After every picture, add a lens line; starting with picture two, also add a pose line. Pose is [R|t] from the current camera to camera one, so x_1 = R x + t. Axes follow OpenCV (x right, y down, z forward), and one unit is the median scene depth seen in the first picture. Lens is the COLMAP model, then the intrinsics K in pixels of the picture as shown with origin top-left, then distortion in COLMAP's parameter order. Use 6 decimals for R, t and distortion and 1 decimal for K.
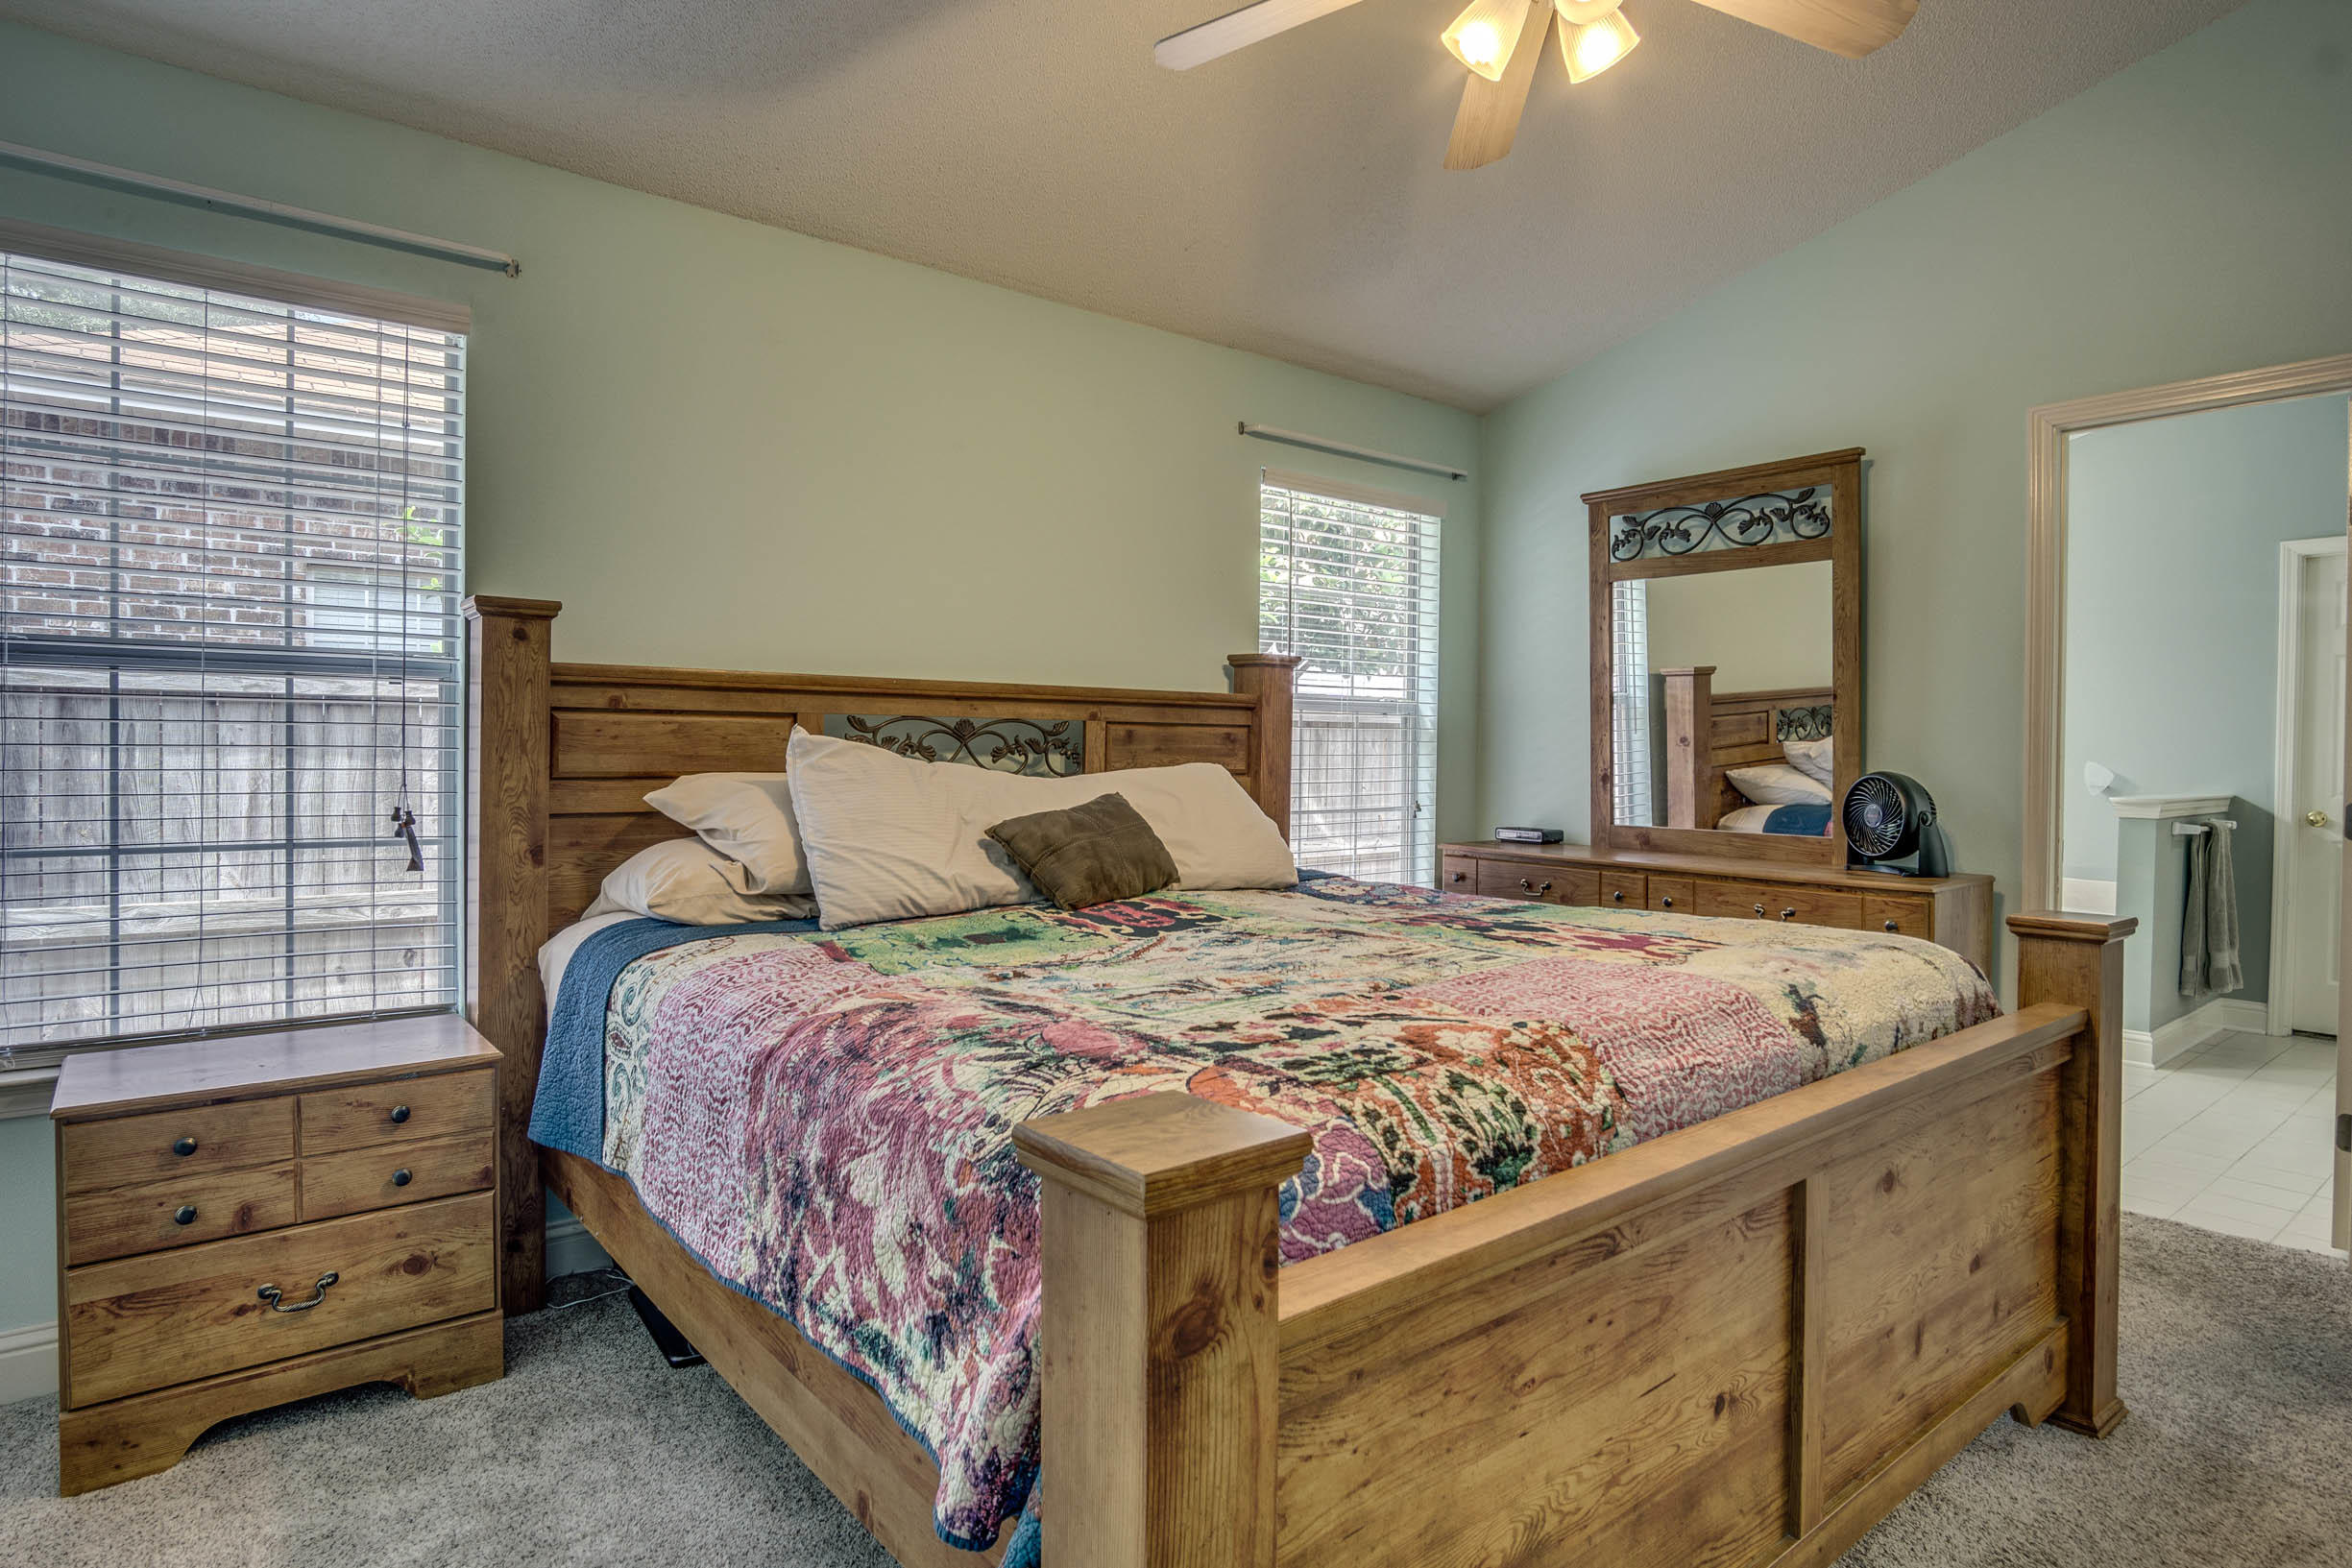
lens RADIAL K [[1283.6, 0, 1163.9], [0, 1283.6, 768.3], [0, 0, 1]] dist [-0.032721, 0.008626]
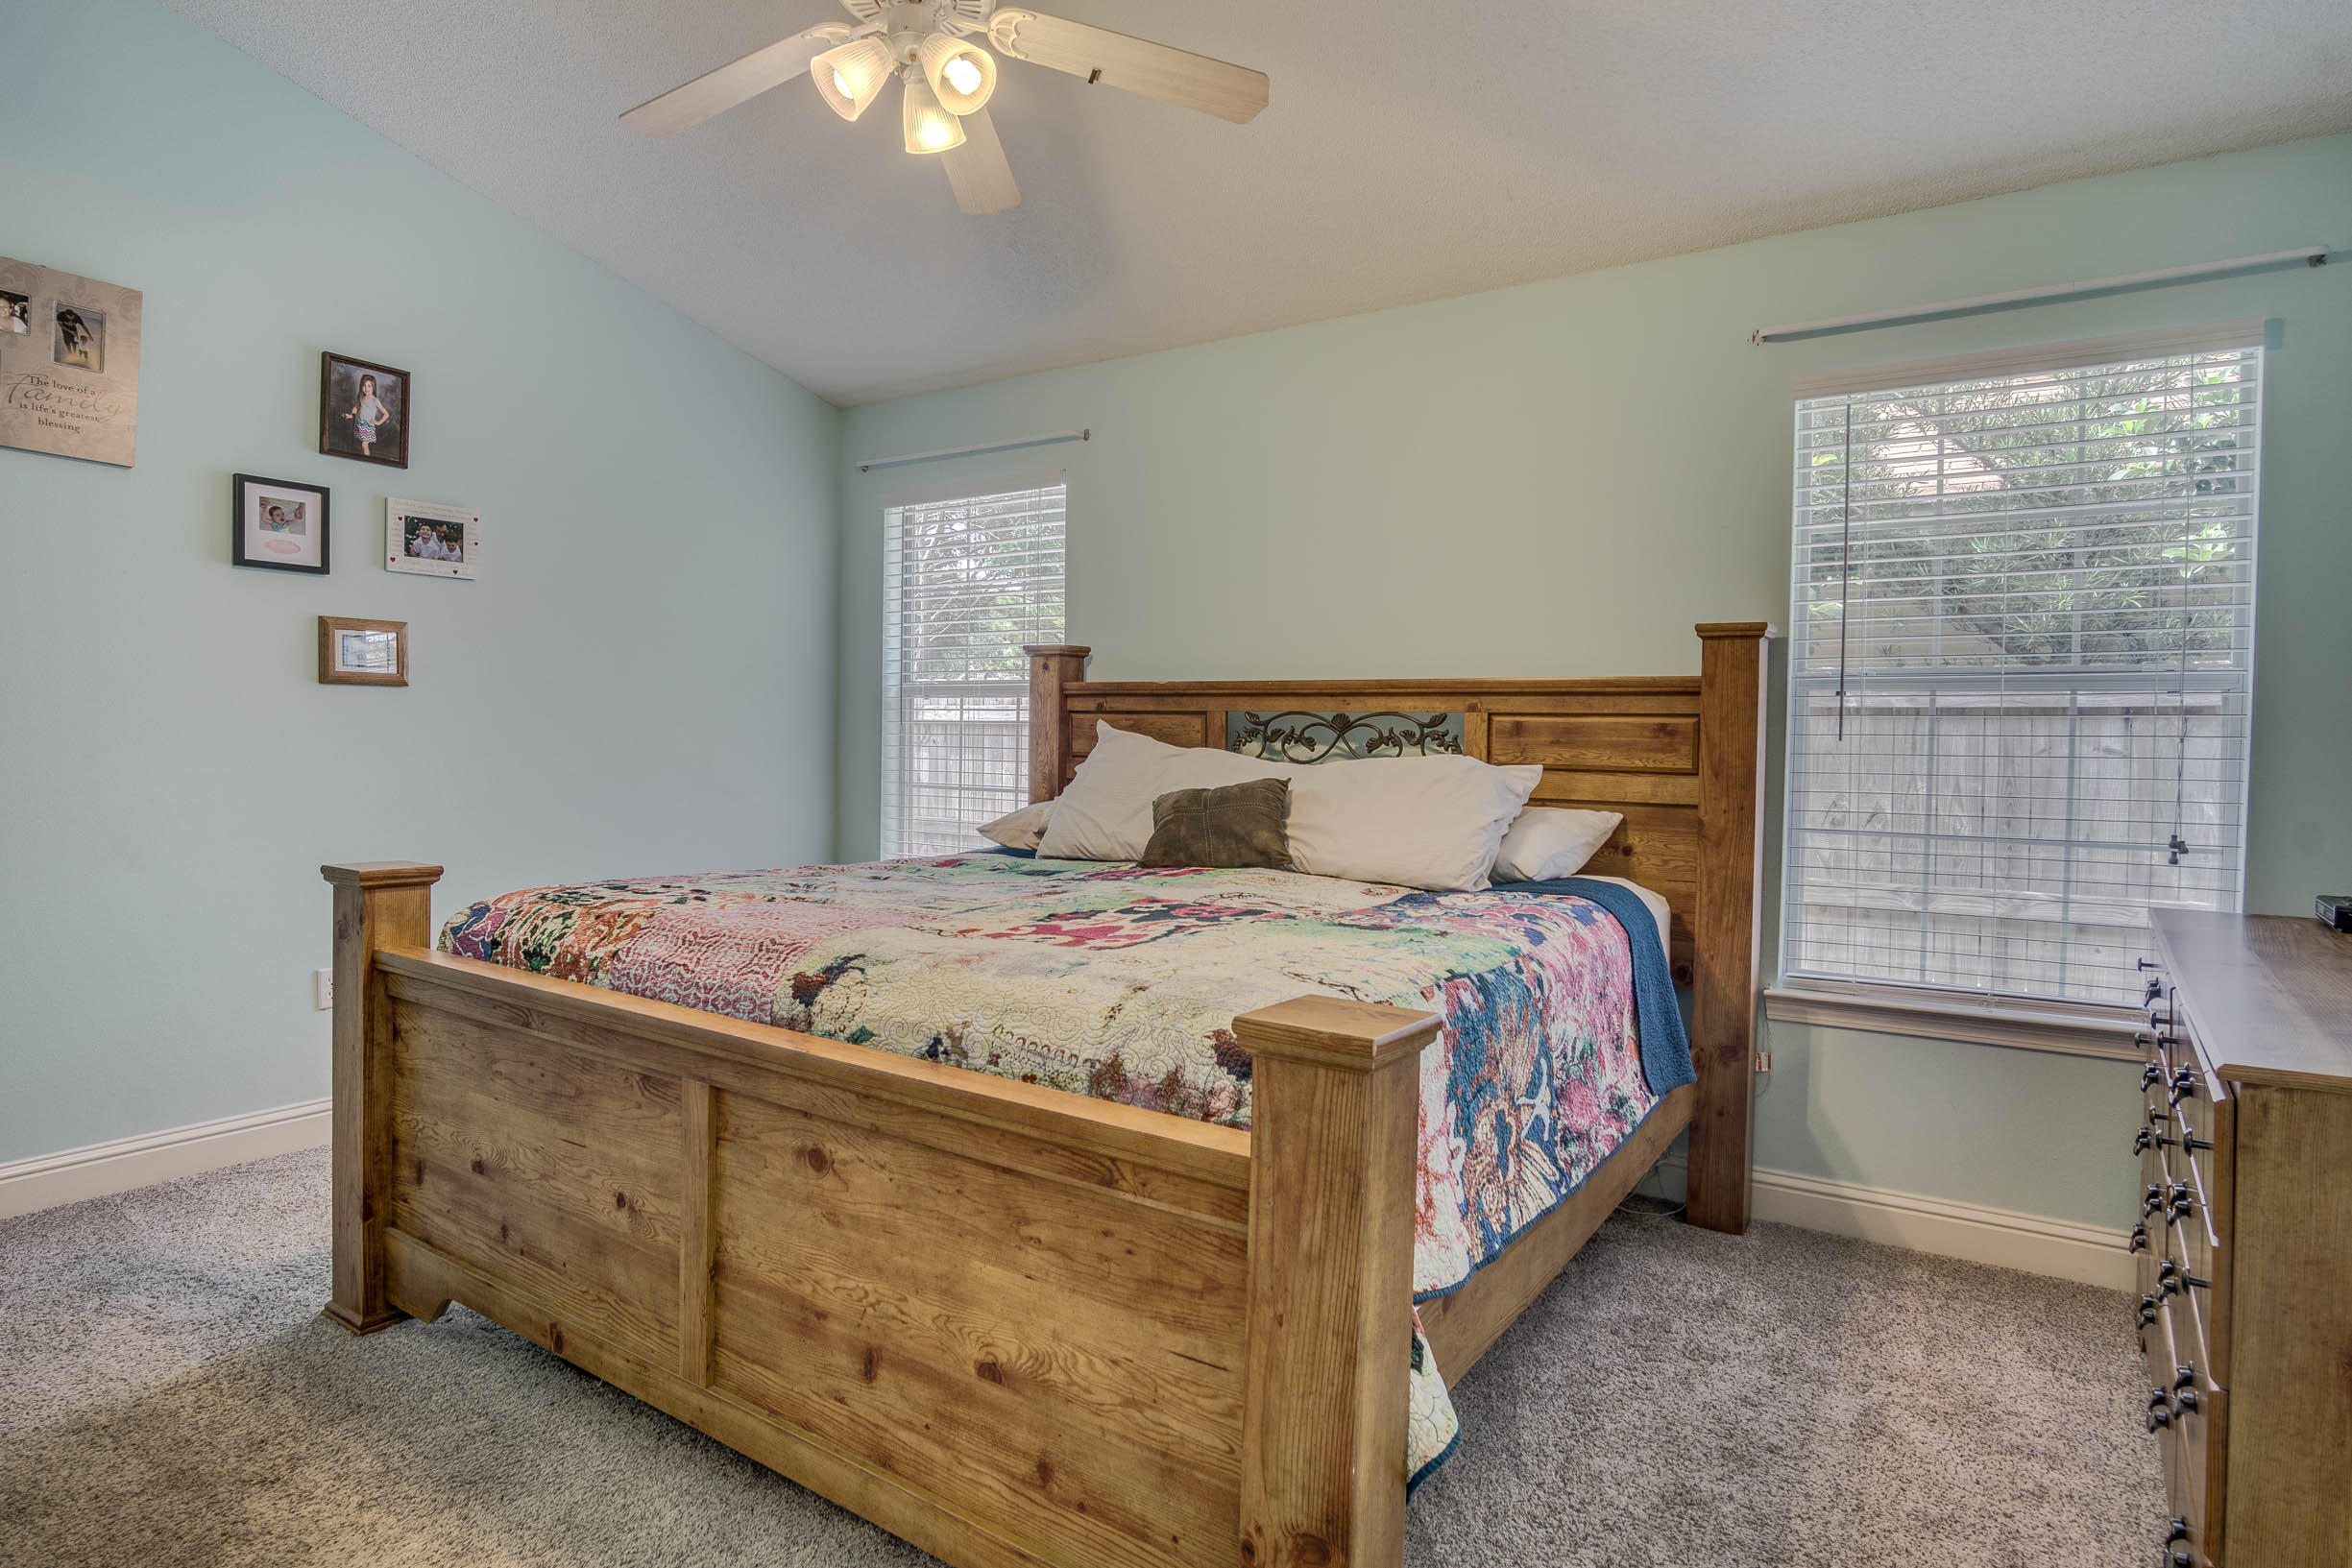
lens RADIAL K [[1283.6, 0, 1163.9], [0, 1283.6, 768.3], [0, 0, 1]] dist [-0.032721, 0.008626]
pose [[0.283065, 0.020179, -0.958889, 1.012036], [-0.029278, 0.999495, 0.012390, 0.000514], [0.958654, 0.024567, 0.283512, 0.614903]]
